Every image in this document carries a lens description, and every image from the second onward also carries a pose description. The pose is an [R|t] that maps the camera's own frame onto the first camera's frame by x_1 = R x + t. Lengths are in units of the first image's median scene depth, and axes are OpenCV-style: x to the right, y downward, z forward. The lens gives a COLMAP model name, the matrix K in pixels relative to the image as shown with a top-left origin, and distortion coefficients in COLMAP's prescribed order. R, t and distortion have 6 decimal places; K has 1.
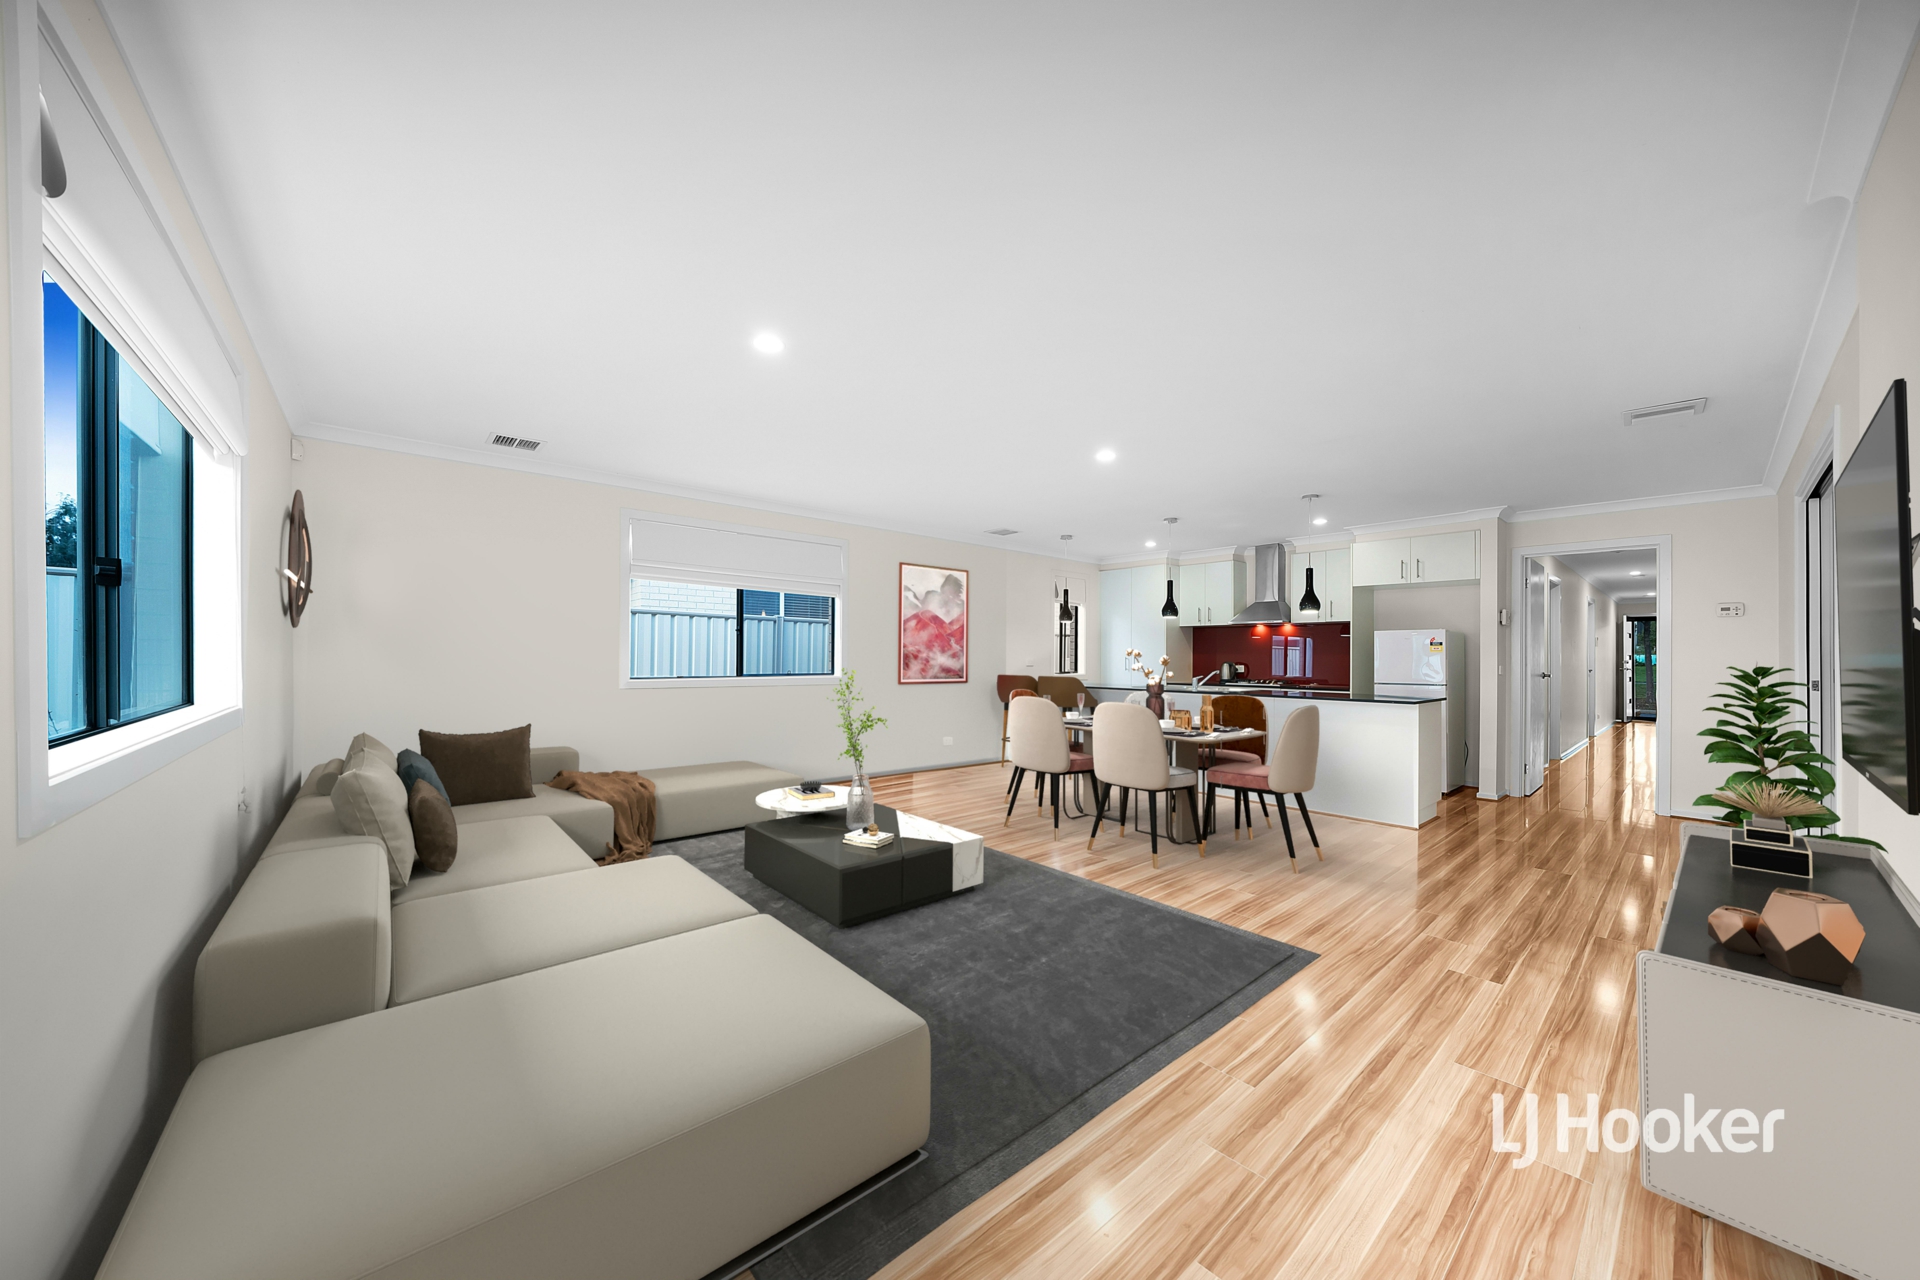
lens RADIAL K [[663.7, 0, 978.1], [0, 663.7, 652.1], [0, 0, 1]] dist [-0.001688, -0.000042]
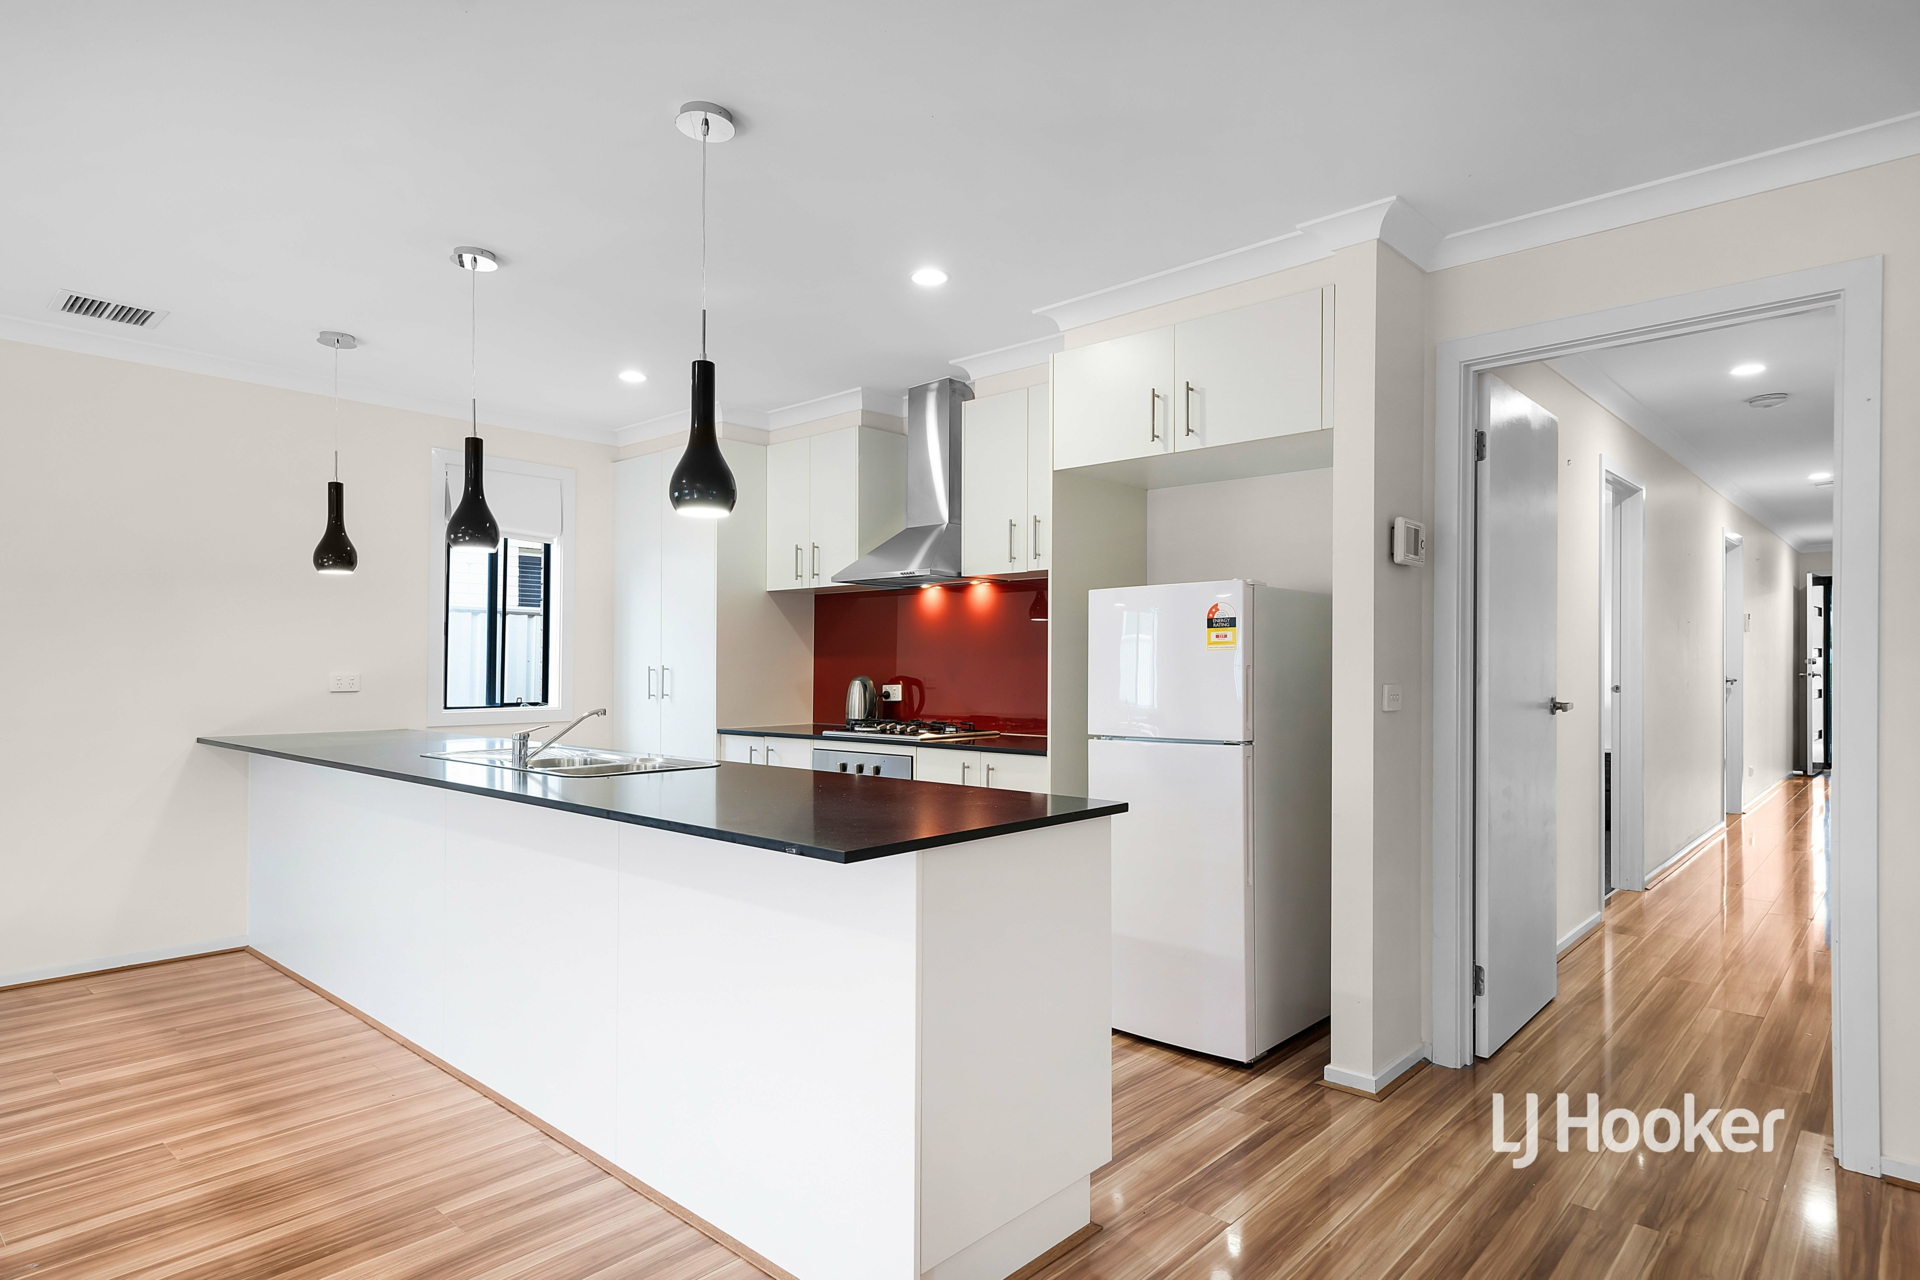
lens RADIAL K [[1103.5, 0, 942.2], [0, 1103.5, 648.1], [0, 0, 1]] dist [0.014627, -0.001181]
pose [[0.995084, -0.009249, 0.098598, 0.358813], [0.009599, 0.999949, -0.003075, 0.000390], [-0.098565, 0.004007, 0.995123, 0.328354]]
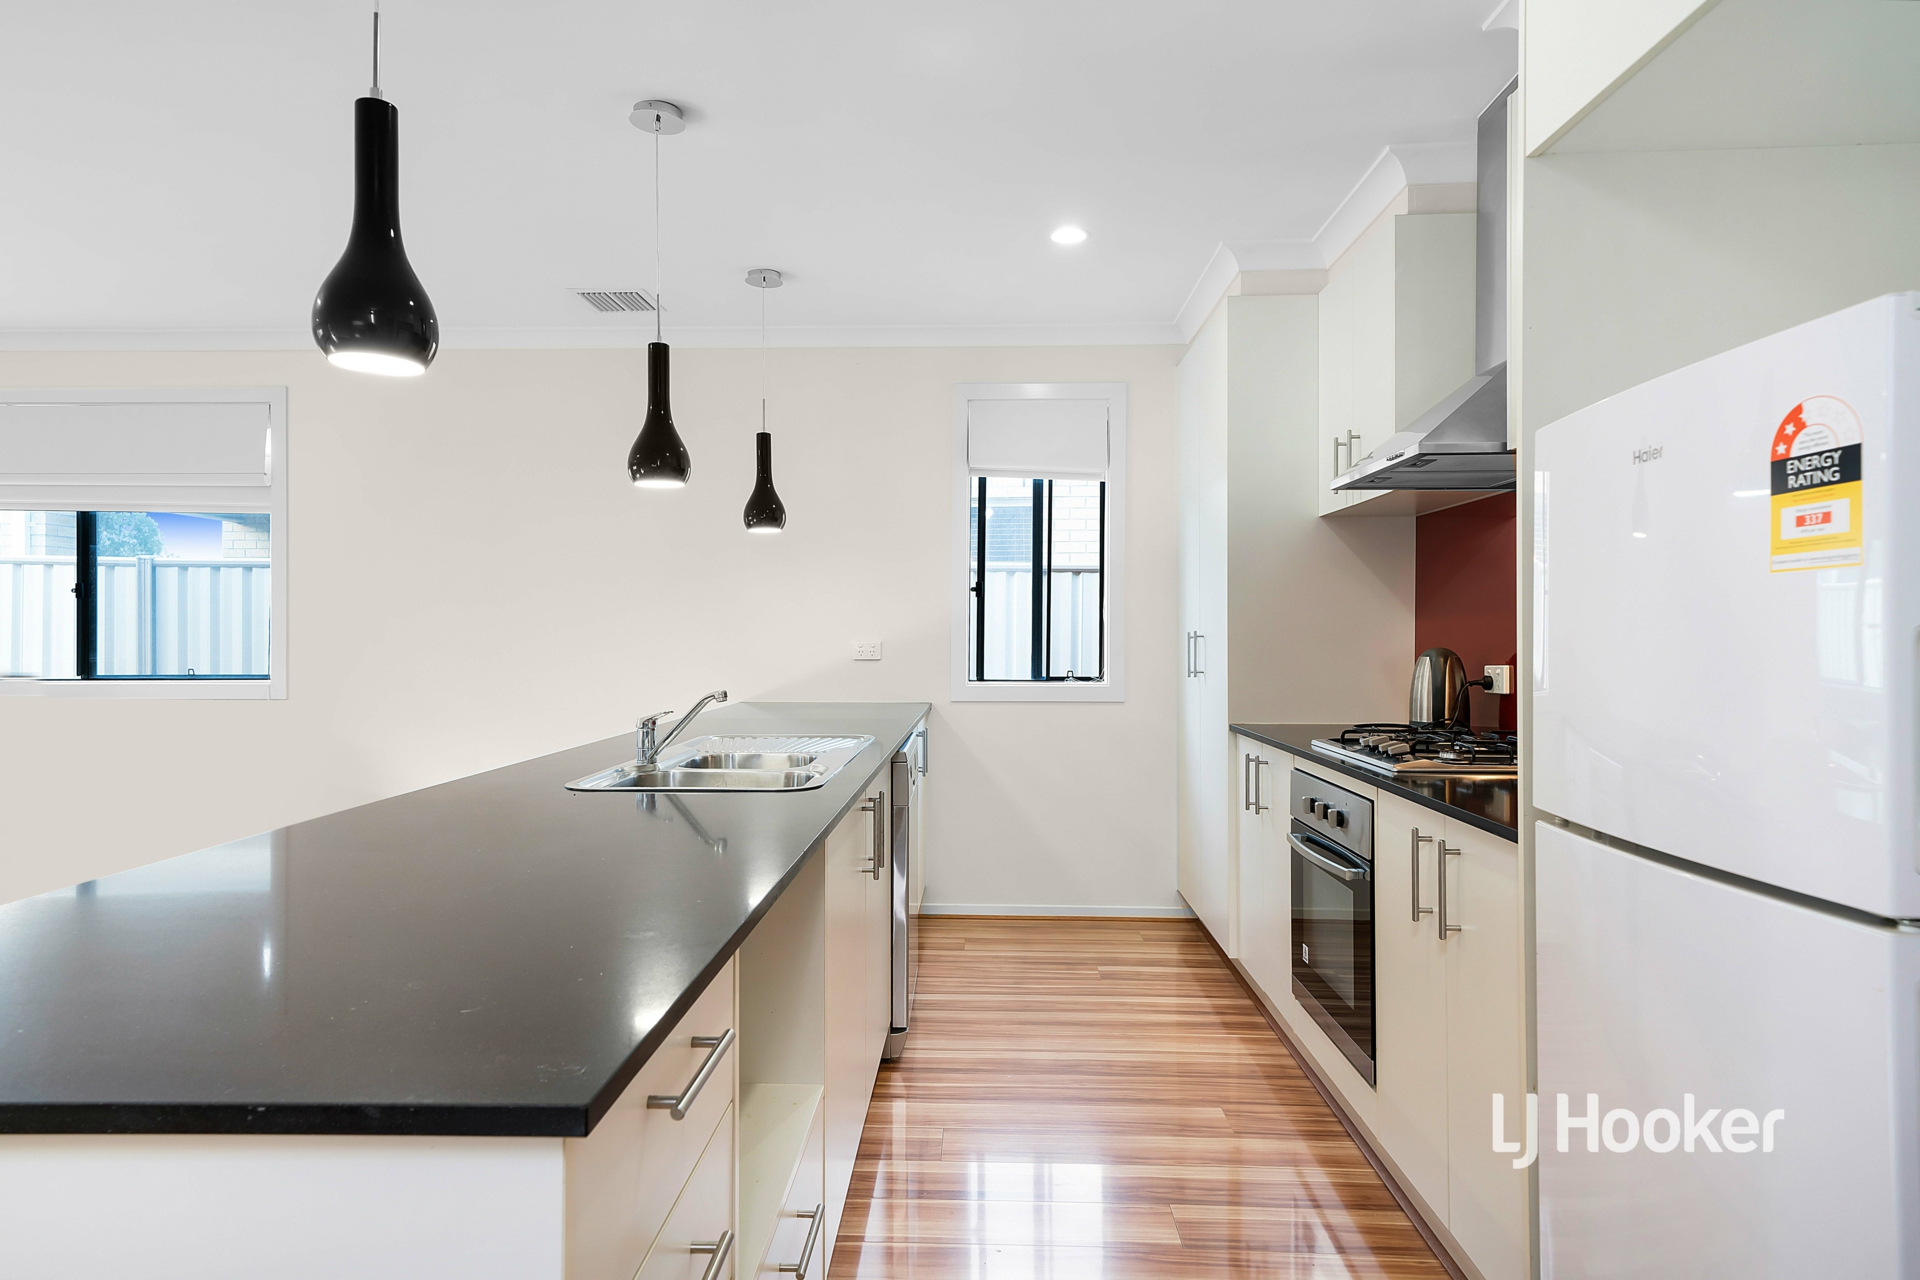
lens RADIAL K [[1103.5, 0, 964.7], [0, 1103.5, 644.2], [0, 0, 1]] dist [0.014627, -0.001181]
pose [[0.700606, -0.003958, -0.713538, 0.539164], [0.015680, 0.999829, 0.009850, 0.006588], [0.713376, -0.018089, 0.700548, 0.609566]]
